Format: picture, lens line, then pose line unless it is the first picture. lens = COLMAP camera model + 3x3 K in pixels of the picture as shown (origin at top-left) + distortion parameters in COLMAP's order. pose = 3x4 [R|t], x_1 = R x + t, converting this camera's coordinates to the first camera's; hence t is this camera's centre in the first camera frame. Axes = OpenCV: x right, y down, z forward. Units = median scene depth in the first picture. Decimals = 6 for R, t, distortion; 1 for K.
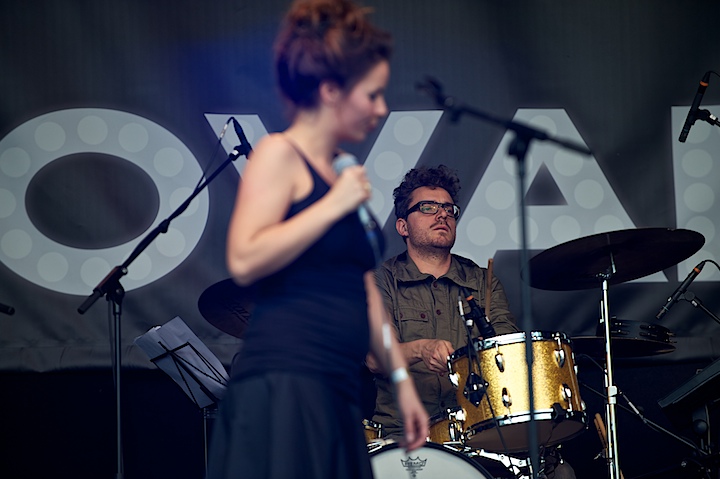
lens RADIAL K [[4134.7, 0, 360.0], [0, 4134.7, 239.5], [0, 0, 1]] dist [2.494147, 3.034140]
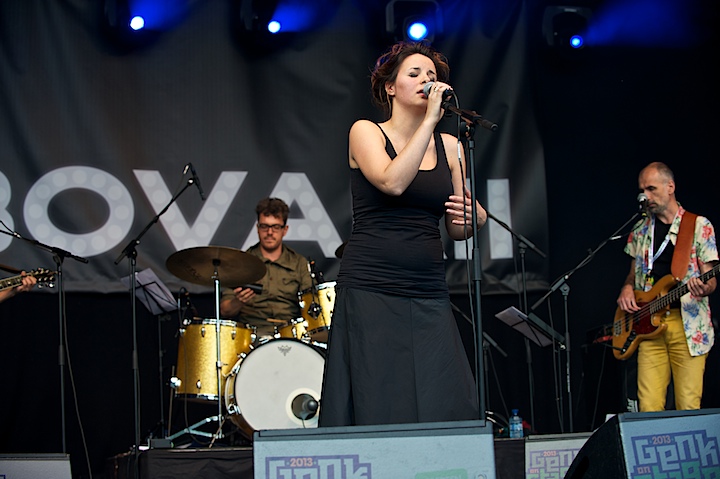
lens RADIAL K [[1488.2, 0, 360.0], [0, 1488.2, 239.5], [0, 0, 1]] dist [-0.315203, -0.226469]
pose [[0.981424, 0.031124, 0.189312, -0.077099], [-0.030214, 0.999514, -0.007688, 0.007755], [-0.189460, 0.001825, 0.981887, 0.311432]]
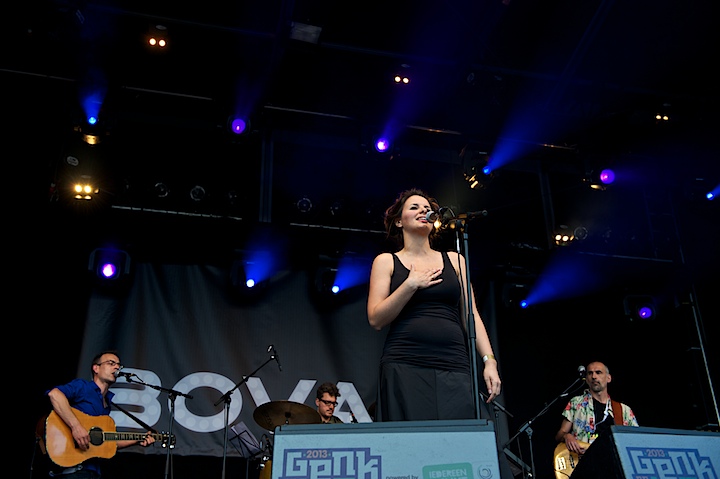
lens RADIAL K [[813.6, 0, 360.0], [0, 813.6, 239.5], [0, 0, 1]] dist [0.088947, -0.010467]
pose [[0.986954, 0.092167, 0.132009, -0.049504], [-0.050422, 0.955627, -0.290231, 0.057424], [-0.152901, 0.279788, 0.947808, 0.422628]]
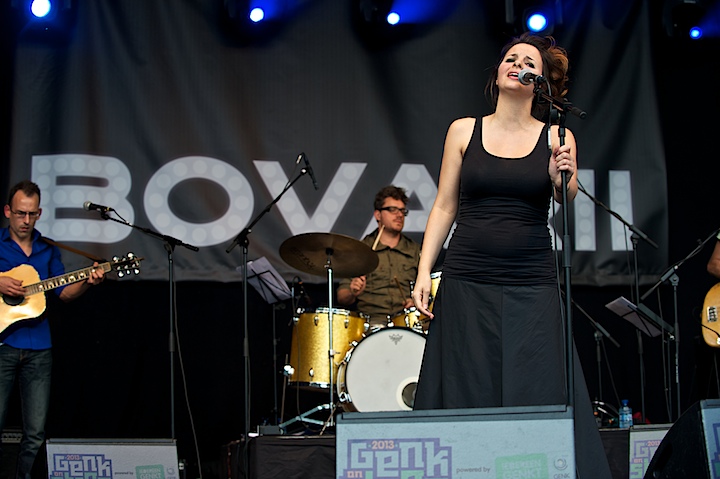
lens RADIAL K [[1488.2, 0, 360.0], [0, 1488.2, 239.5], [0, 0, 1]] dist [-0.315203, -0.226469]
pose [[0.994611, 0.034160, 0.097887, -0.066510], [-0.034294, 0.999412, -0.000306, 0.009129], [-0.097840, -0.003052, 0.995198, 0.306651]]
